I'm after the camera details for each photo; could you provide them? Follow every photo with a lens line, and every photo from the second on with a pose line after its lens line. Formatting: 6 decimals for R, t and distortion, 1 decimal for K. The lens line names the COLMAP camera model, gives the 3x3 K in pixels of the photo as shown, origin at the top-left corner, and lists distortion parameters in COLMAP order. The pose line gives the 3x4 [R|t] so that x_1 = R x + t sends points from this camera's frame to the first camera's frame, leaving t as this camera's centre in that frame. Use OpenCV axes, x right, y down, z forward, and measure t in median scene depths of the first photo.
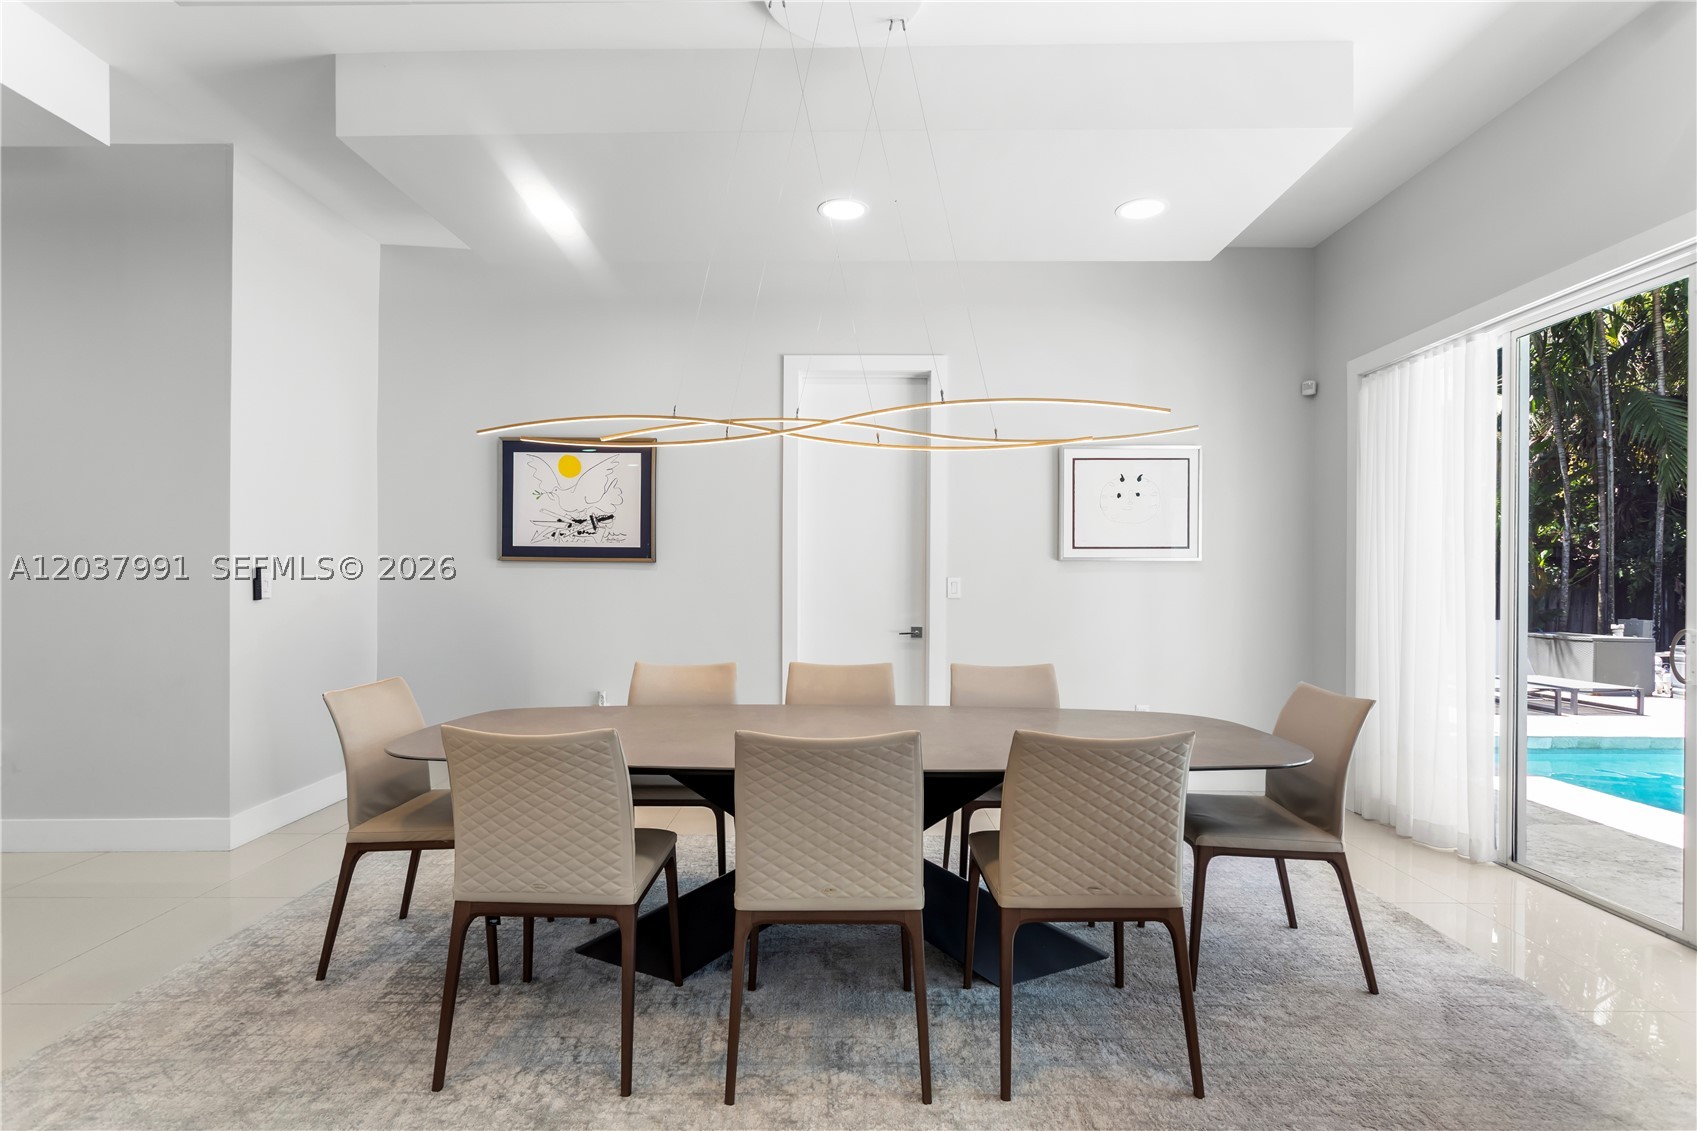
lens RADIAL K [[831.5, 0, 861.7], [0, 831.5, 587.4], [0, 0, 1]] dist [-0.004158, 0.000506]
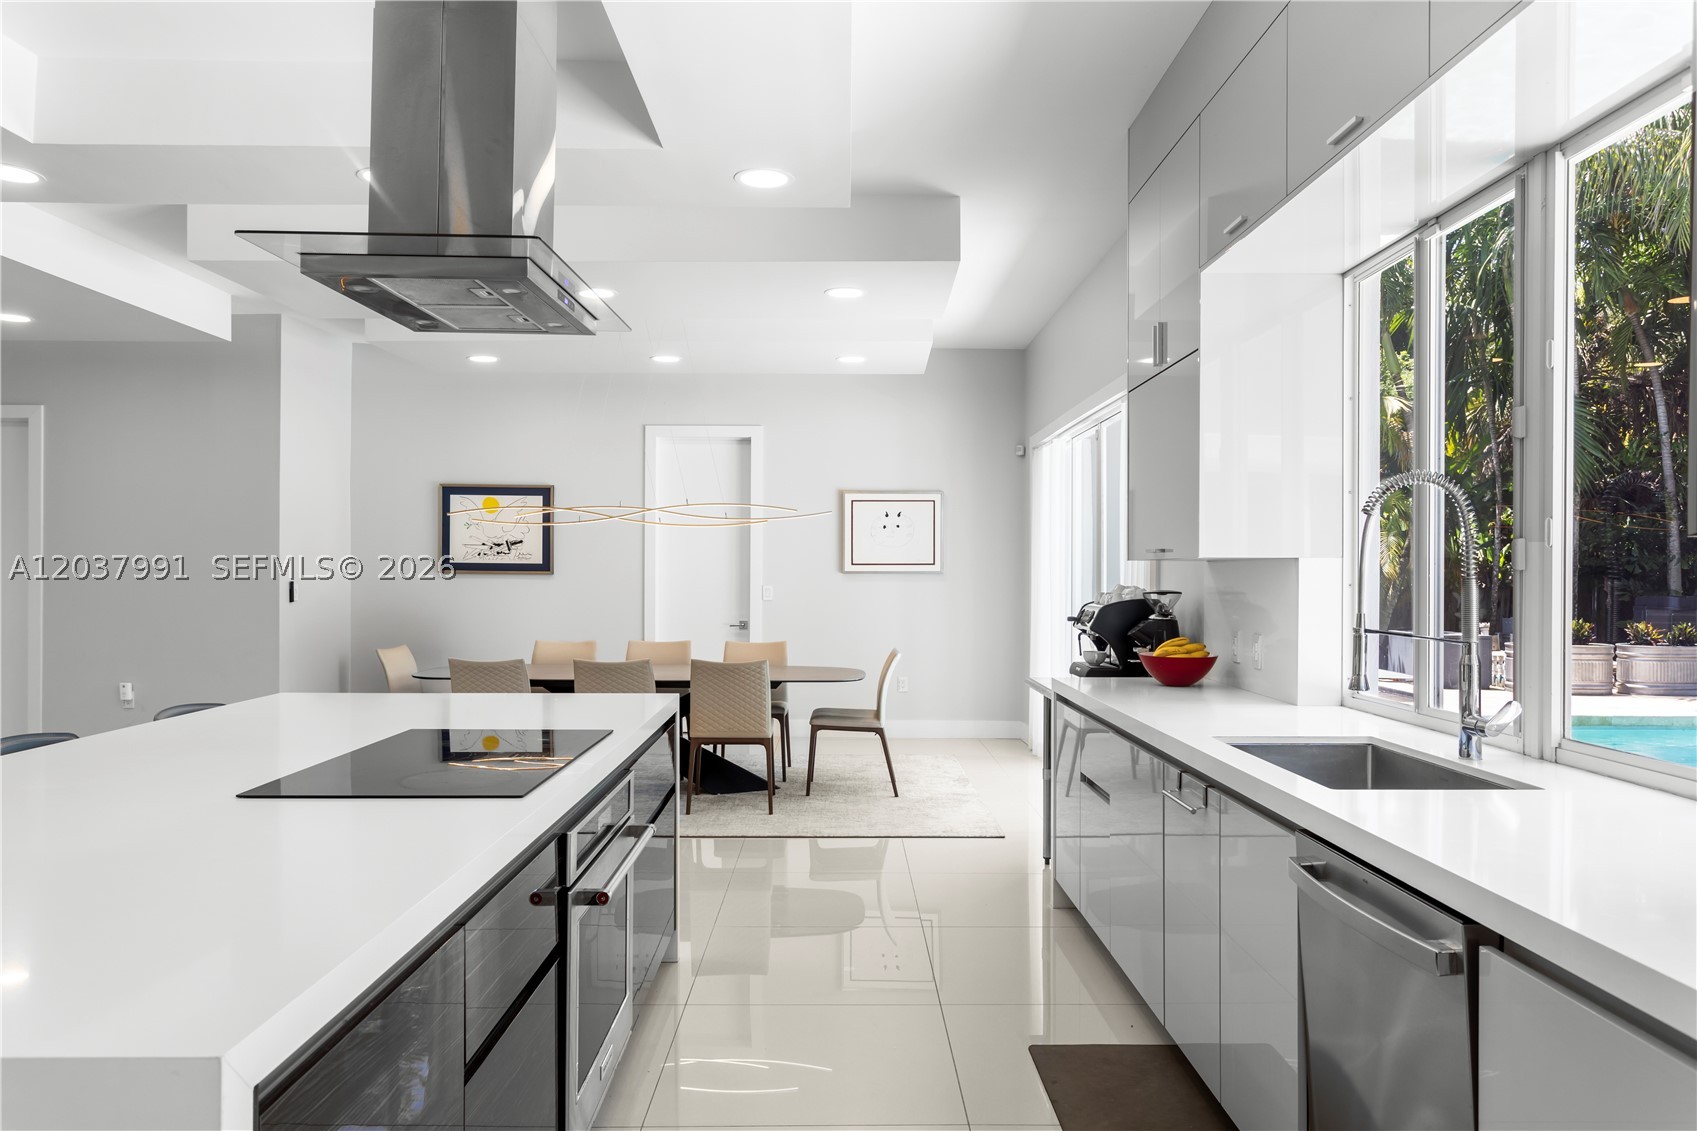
lens RADIAL K [[1203.5, 0, 888.2], [0, 1203.5, 571.9], [0, 0, 1]] dist [-0.002045, -0.003291]
pose [[0.999981, -0.000071, 0.006139, 0.302330], [0.000094, 0.999993, -0.003757, -0.026924], [-0.006139, 0.003758, 0.999974, -1.022802]]
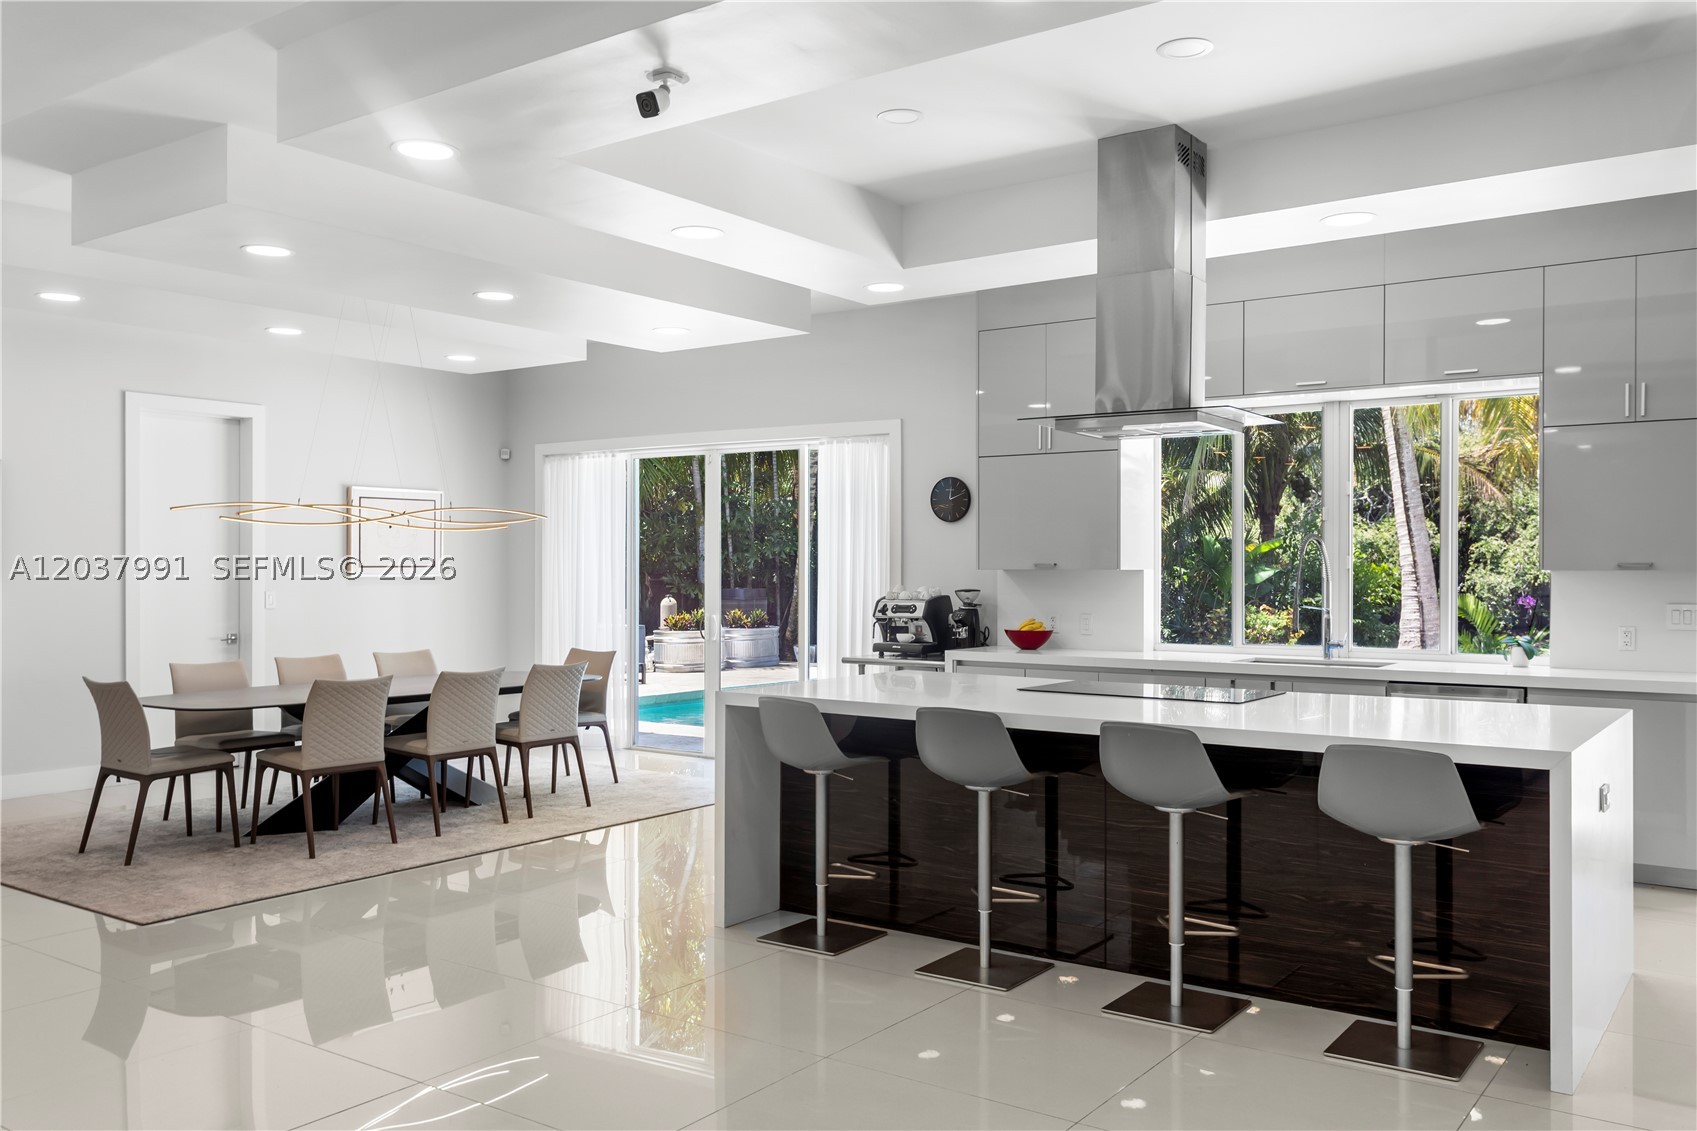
lens RADIAL K [[1402.6, 0, 856.0], [0, 1402.6, 567.1], [0, 0, 1]] dist [0.034744, 0.000329]
pose [[0.582727, -0.001699, 0.812666, -1.061365], [0.002582, 0.999997, 0.000239, -0.045597], [-0.812664, 0.001959, 0.582730, -0.883900]]
